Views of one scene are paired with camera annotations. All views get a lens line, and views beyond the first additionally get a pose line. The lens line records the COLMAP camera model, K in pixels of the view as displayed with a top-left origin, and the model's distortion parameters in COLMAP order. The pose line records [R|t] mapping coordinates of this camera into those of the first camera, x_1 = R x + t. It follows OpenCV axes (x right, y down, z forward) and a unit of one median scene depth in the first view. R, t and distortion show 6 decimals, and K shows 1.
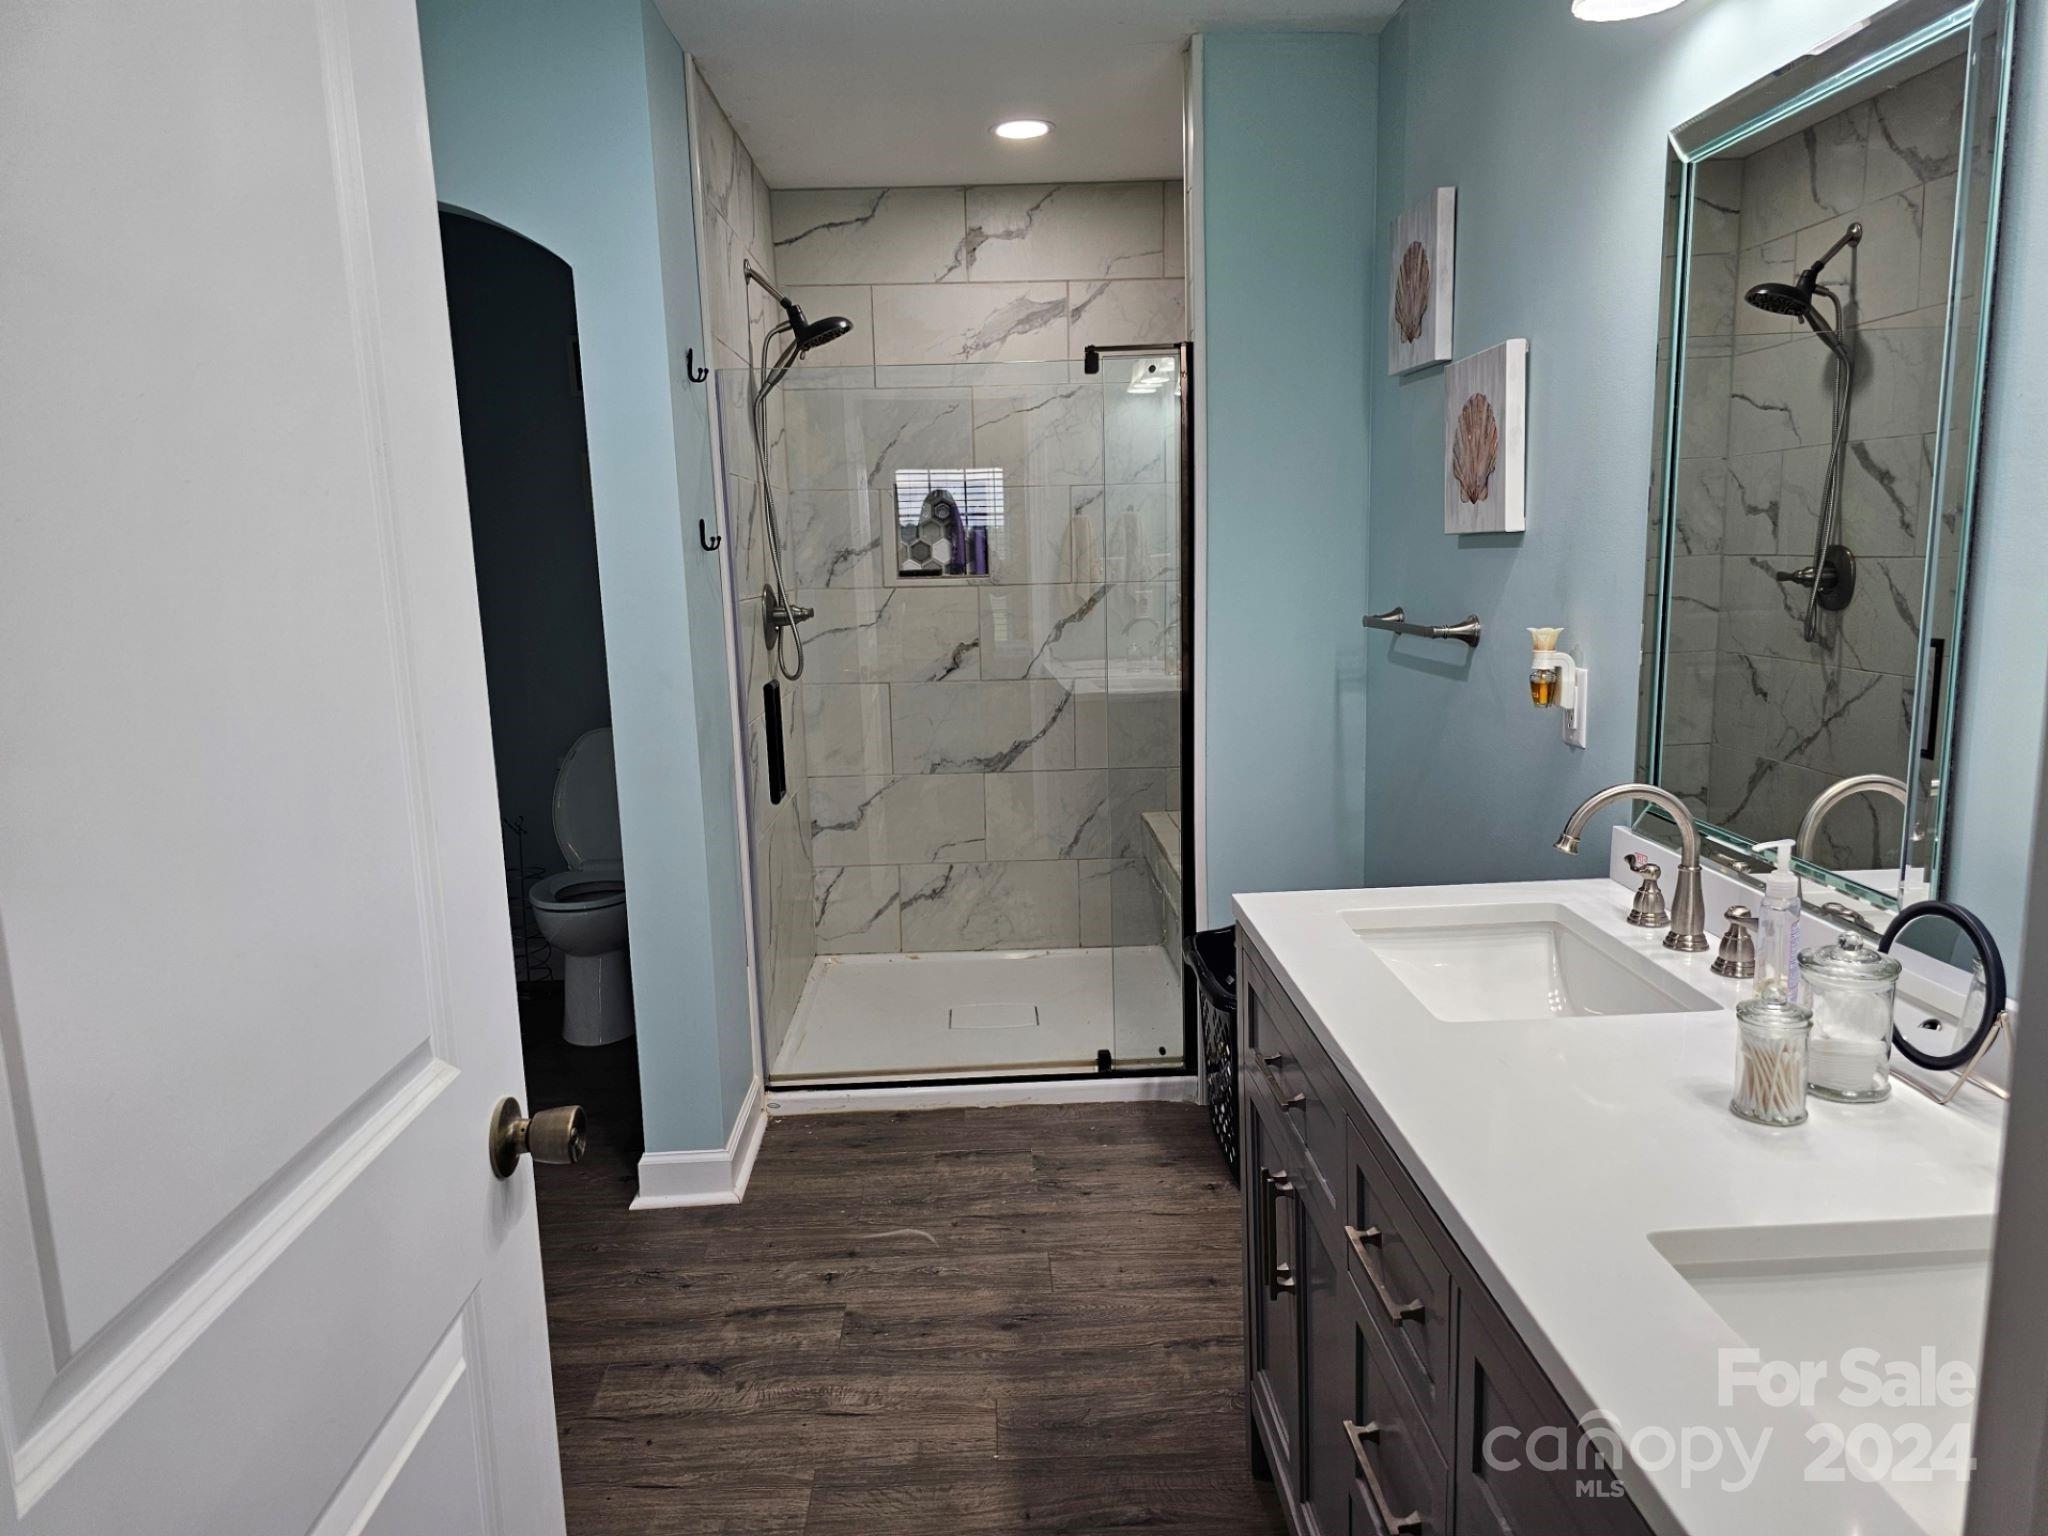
lens RADIAL K [[1404.9, 0, 1020.7], [0, 1404.9, 767.2], [0, 0, 1]] dist [0.073392, -0.092458]
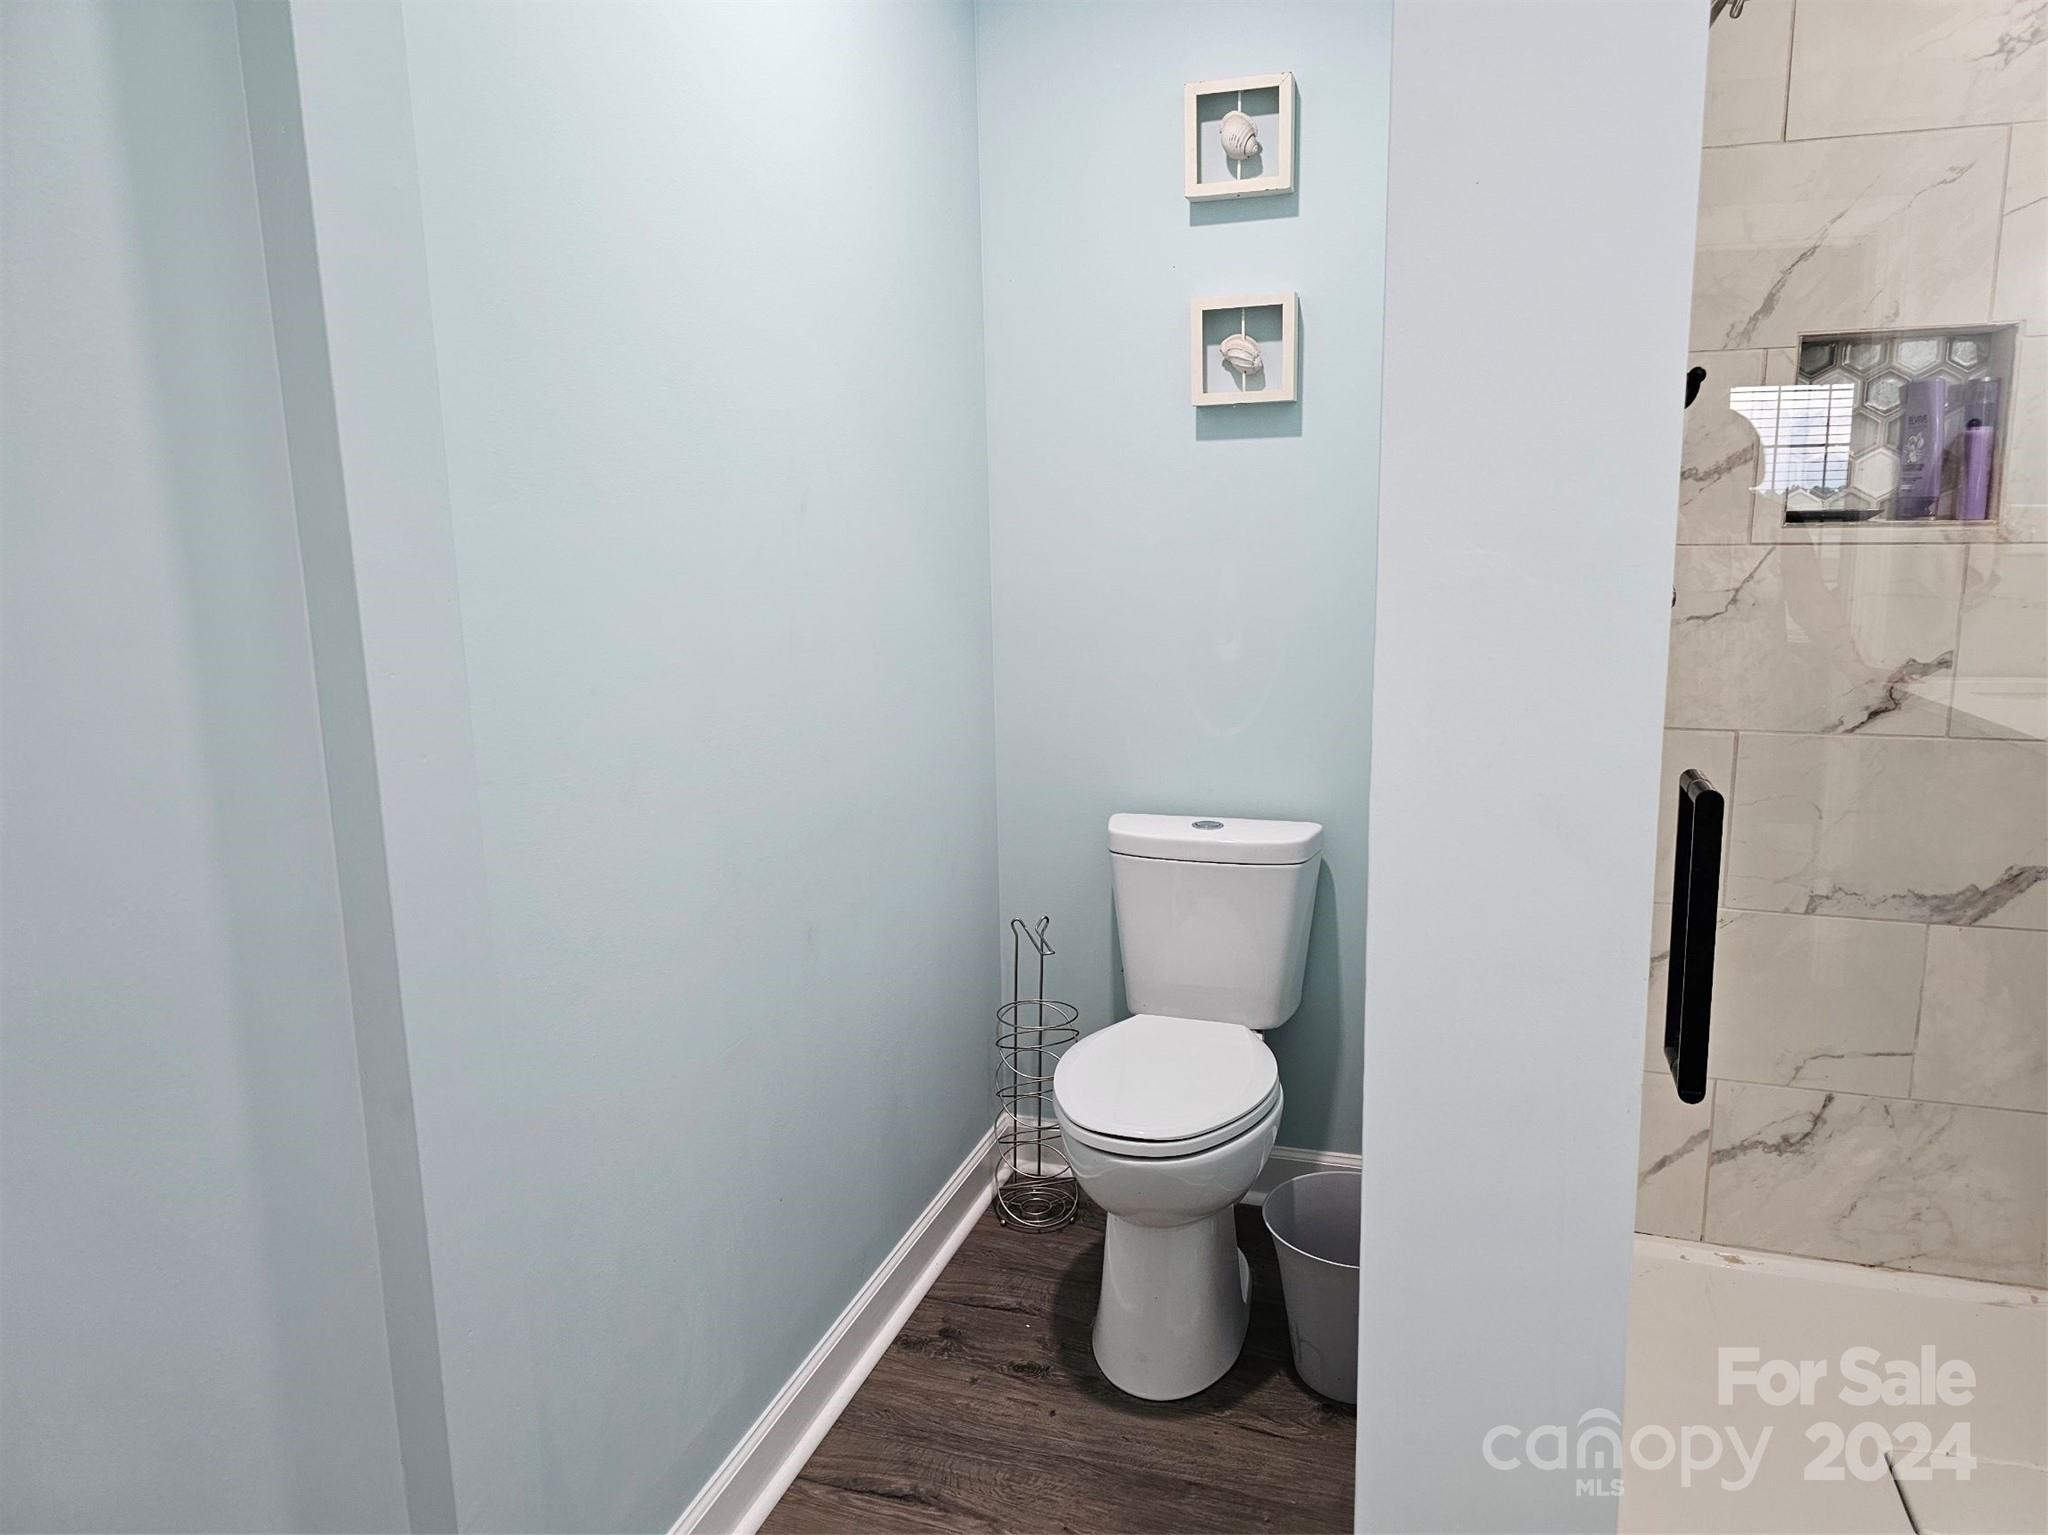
lens RADIAL K [[1404.9, 0, 1020.7], [0, 1404.9, 766.7], [0, 0, 1]] dist [0.073392, -0.092458]
pose [[0.953692, 0.075416, -0.291176, -0.186912], [-0.065134, 0.996868, 0.044861, -0.052372], [0.293647, -0.023818, 0.955617, 0.425362]]
